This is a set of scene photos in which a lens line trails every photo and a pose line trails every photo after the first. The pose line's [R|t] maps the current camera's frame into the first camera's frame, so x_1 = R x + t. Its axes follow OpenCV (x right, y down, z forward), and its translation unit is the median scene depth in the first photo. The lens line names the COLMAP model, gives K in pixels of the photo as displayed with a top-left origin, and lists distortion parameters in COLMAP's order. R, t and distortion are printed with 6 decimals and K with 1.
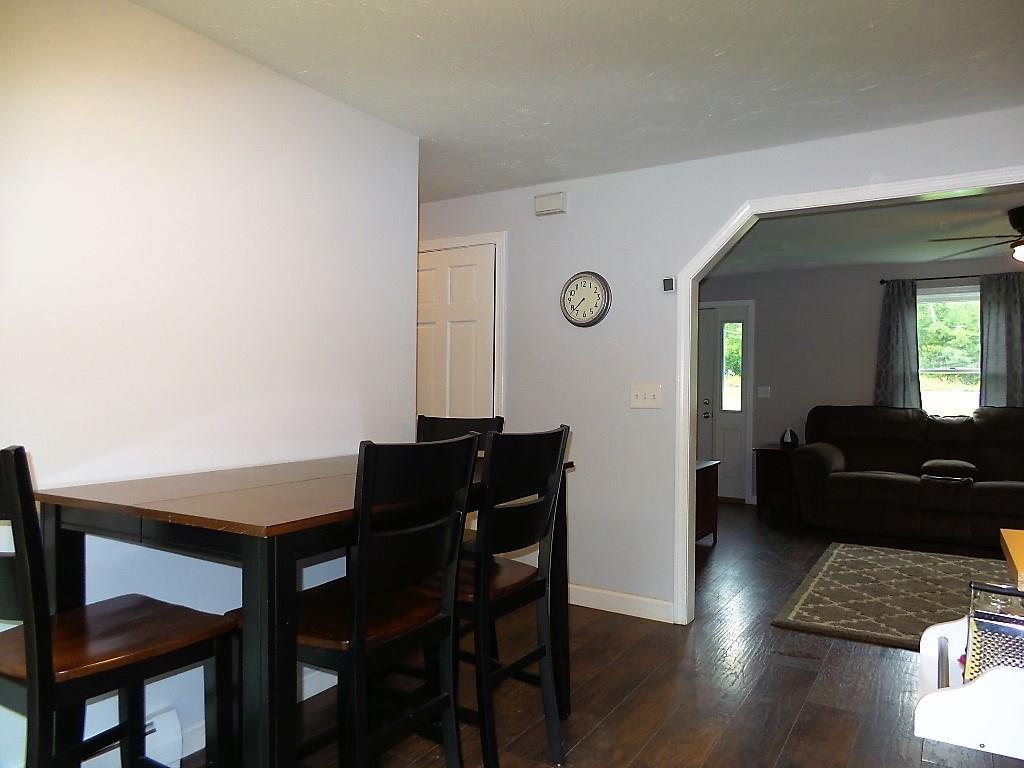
lens RADIAL K [[706.6, 0, 512.0], [0, 706.6, 384.0], [0, 0, 1]] dist [0.004541, 0.003543]
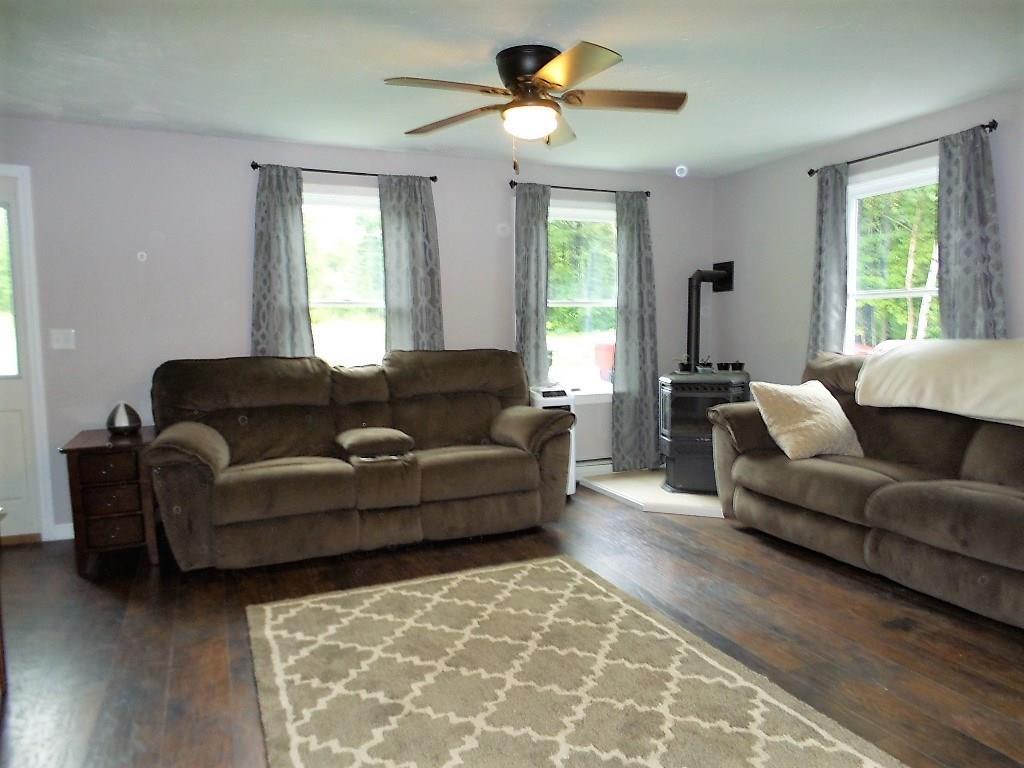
lens RADIAL K [[706.6, 0, 512.0], [0, 706.6, 384.0], [0, 0, 1]] dist [0.004541, 0.003543]
pose [[0.564500, -0.080760, 0.821473, 0.106792], [0.011585, 0.995879, 0.089945, 0.000436], [-0.825352, -0.041257, 0.563109, 0.436514]]
